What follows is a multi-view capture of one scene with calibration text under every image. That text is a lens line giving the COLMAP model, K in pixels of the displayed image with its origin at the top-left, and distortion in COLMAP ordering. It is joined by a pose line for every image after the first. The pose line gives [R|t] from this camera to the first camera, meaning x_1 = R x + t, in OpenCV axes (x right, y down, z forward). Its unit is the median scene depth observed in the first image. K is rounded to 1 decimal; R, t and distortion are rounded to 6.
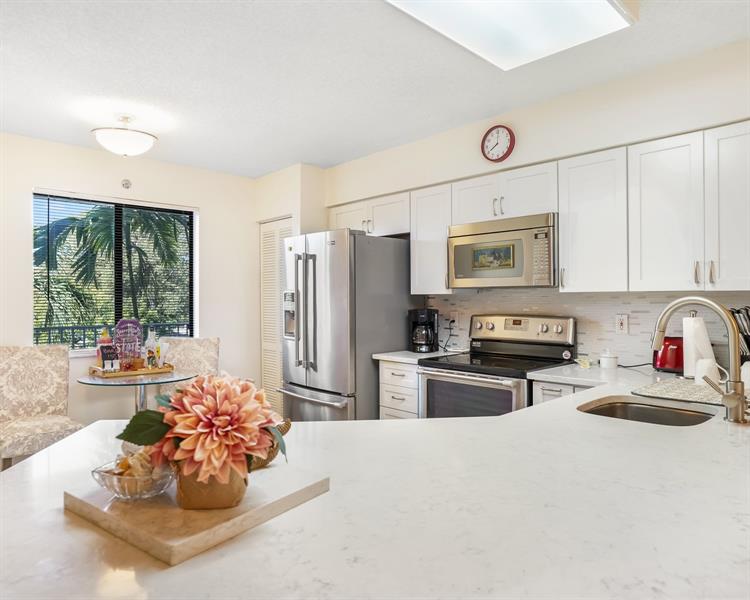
lens RADIAL K [[505.9, 0, 378.3], [0, 505.9, 295.5], [0, 0, 1]] dist [-0.036929, 0.015170]
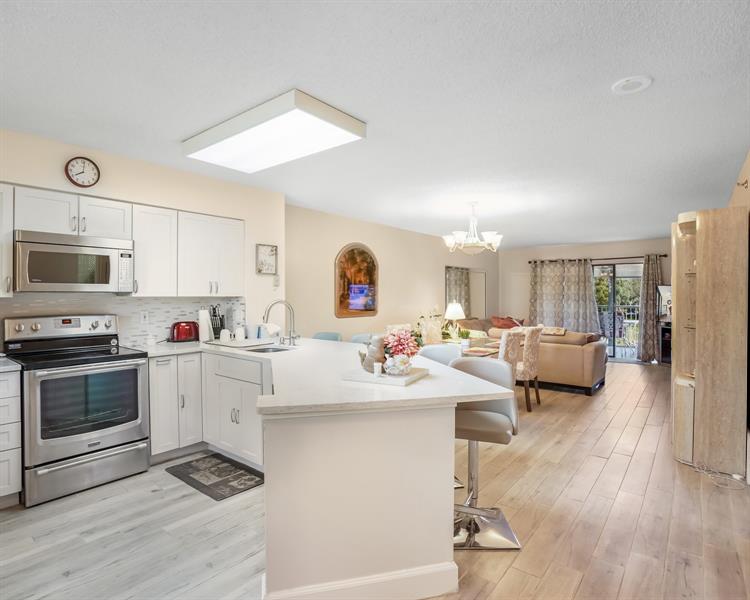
lens RADIAL K [[422.9, 0, 370.6], [0, 422.9, 296.4], [0, 0, 1]] dist [-0.064117, 0.023497]
pose [[-0.144994, -0.000868, 0.989432, -0.723532], [-0.004655, 0.999989, 0.000195, -0.008073], [-0.989422, -0.004578, -0.144997, 0.404838]]
